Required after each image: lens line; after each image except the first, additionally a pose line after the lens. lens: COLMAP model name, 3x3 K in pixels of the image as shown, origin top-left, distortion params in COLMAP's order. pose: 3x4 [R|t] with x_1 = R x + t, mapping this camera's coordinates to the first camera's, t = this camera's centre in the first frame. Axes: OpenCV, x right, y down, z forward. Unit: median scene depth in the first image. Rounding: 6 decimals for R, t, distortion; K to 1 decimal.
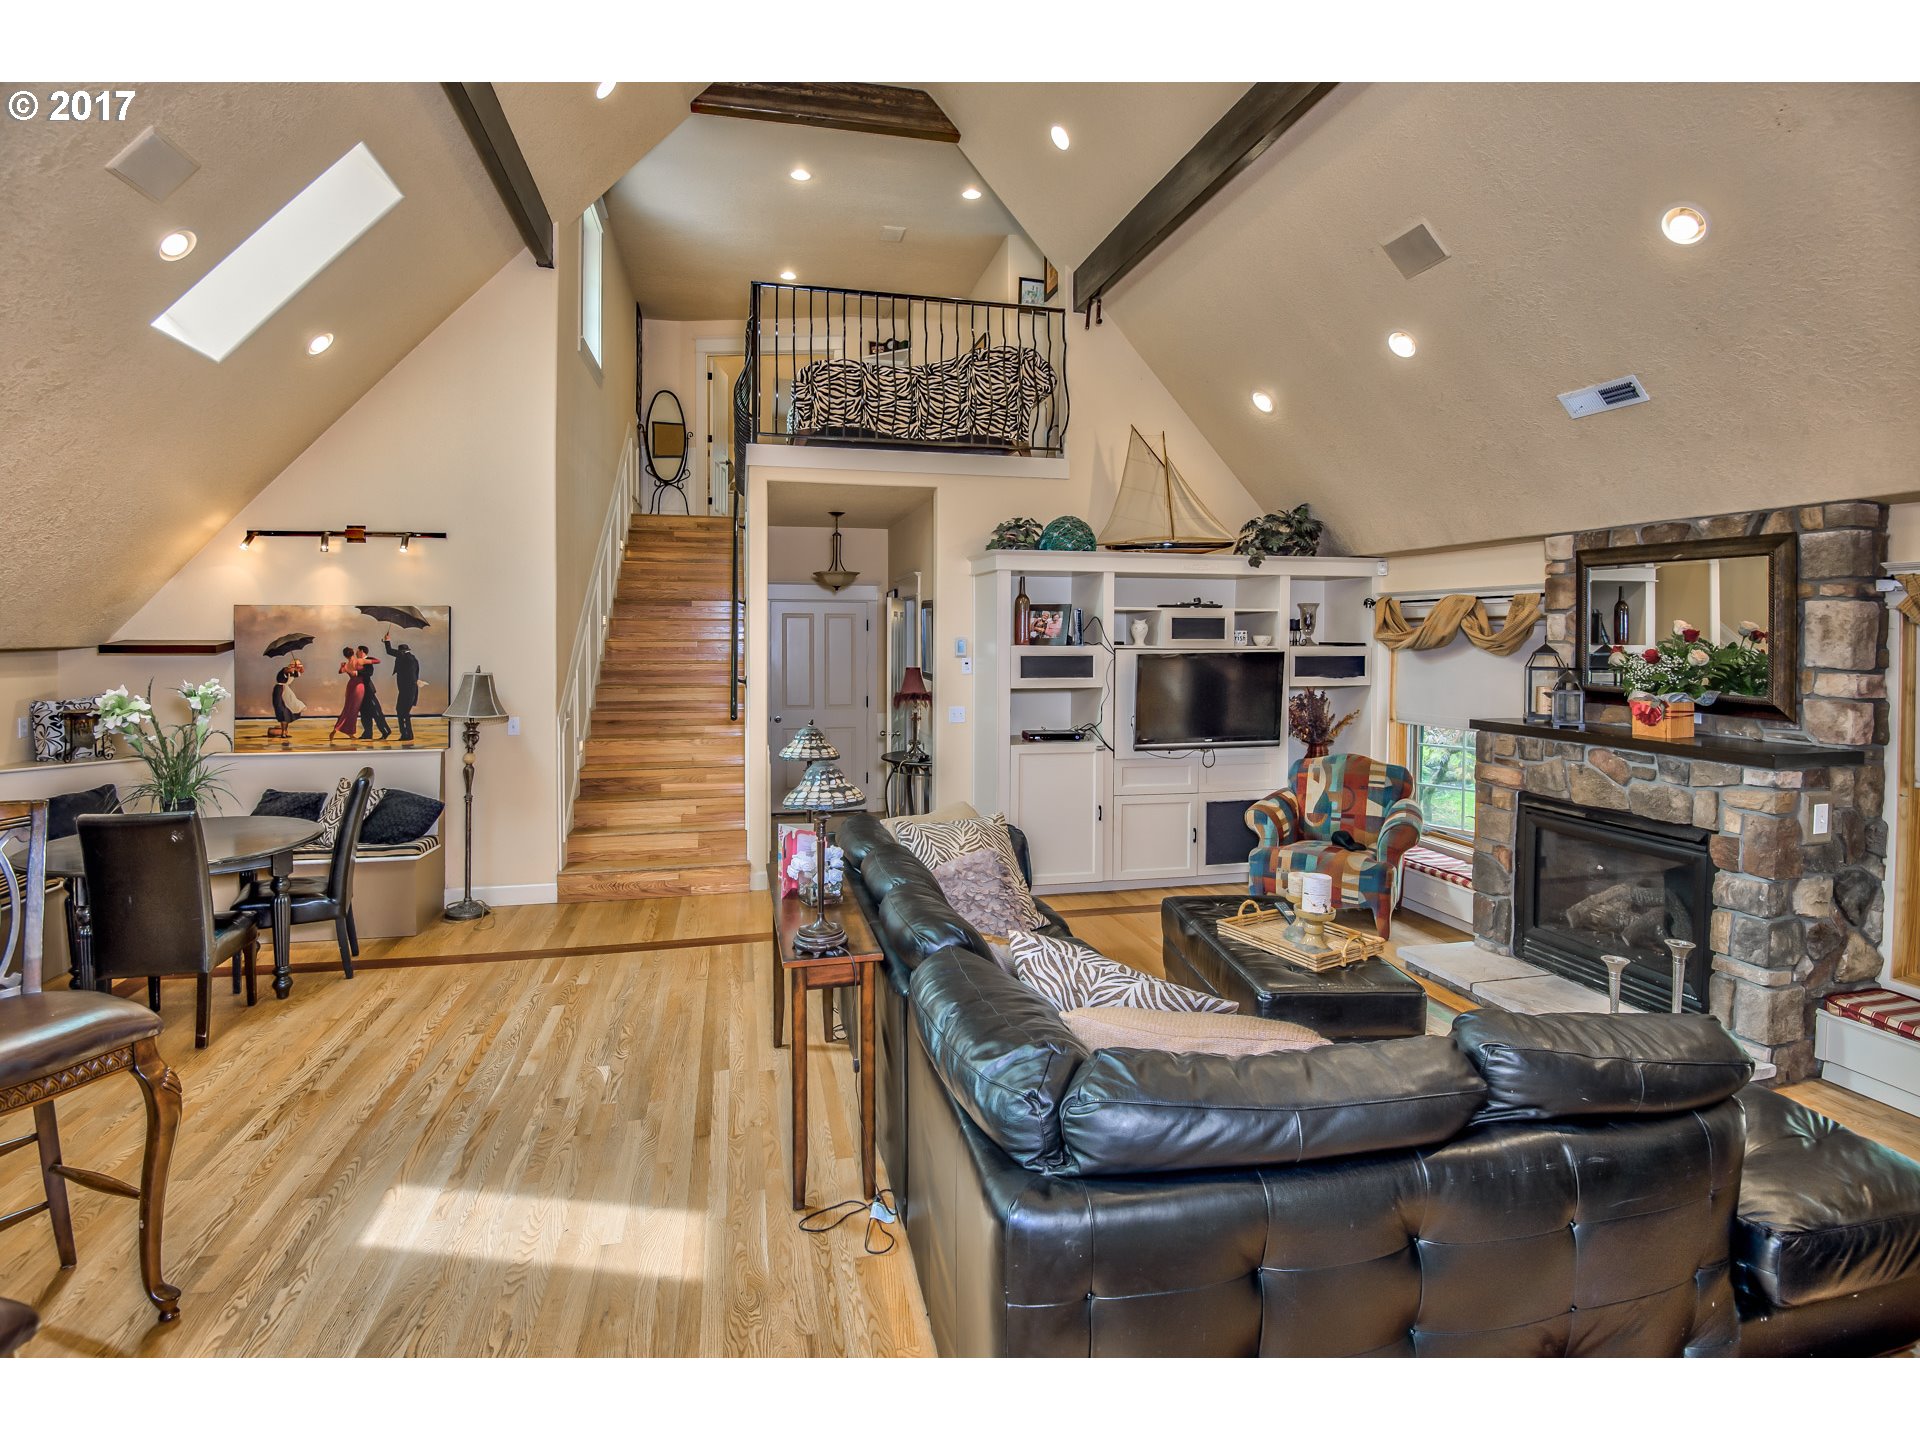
lens RADIAL K [[945.2, 0, 959.1], [0, 945.2, 650.5], [0, 0, 1]] dist [0.000139, -0.040912]
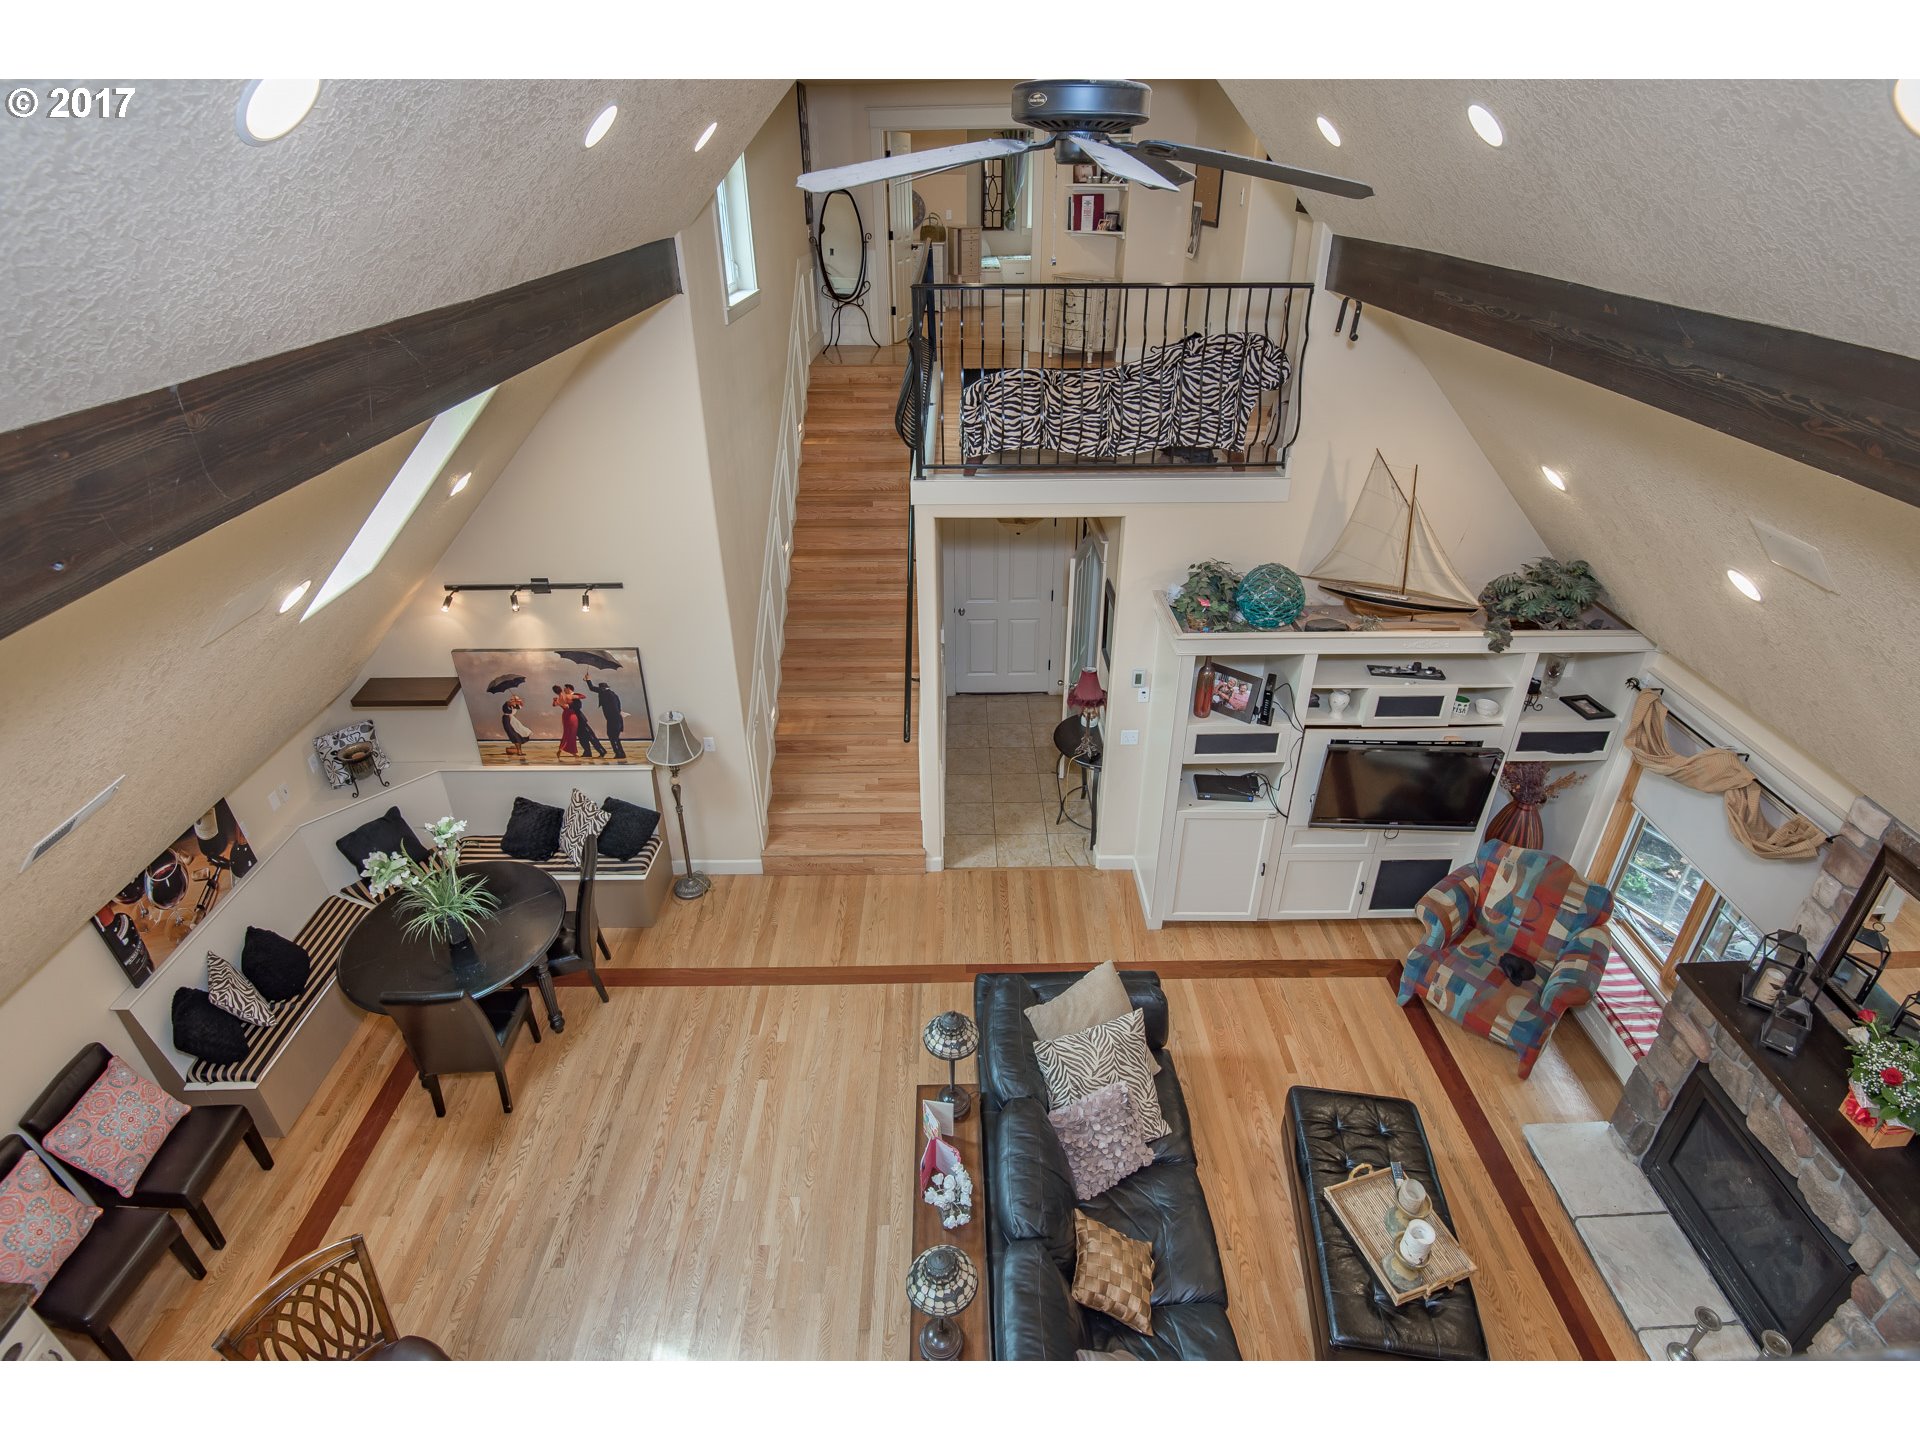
lens RADIAL K [[951.4, 0, 961.4], [0, 951.4, 636.4], [0, 0, 1]] dist [-0.001600, -0.029010]
pose [[0.974425, 0.094419, -0.203916, 0.021510], [0.008039, 0.892216, 0.451538, -0.539396], [0.224570, -0.441629, 0.868638, 0.177219]]
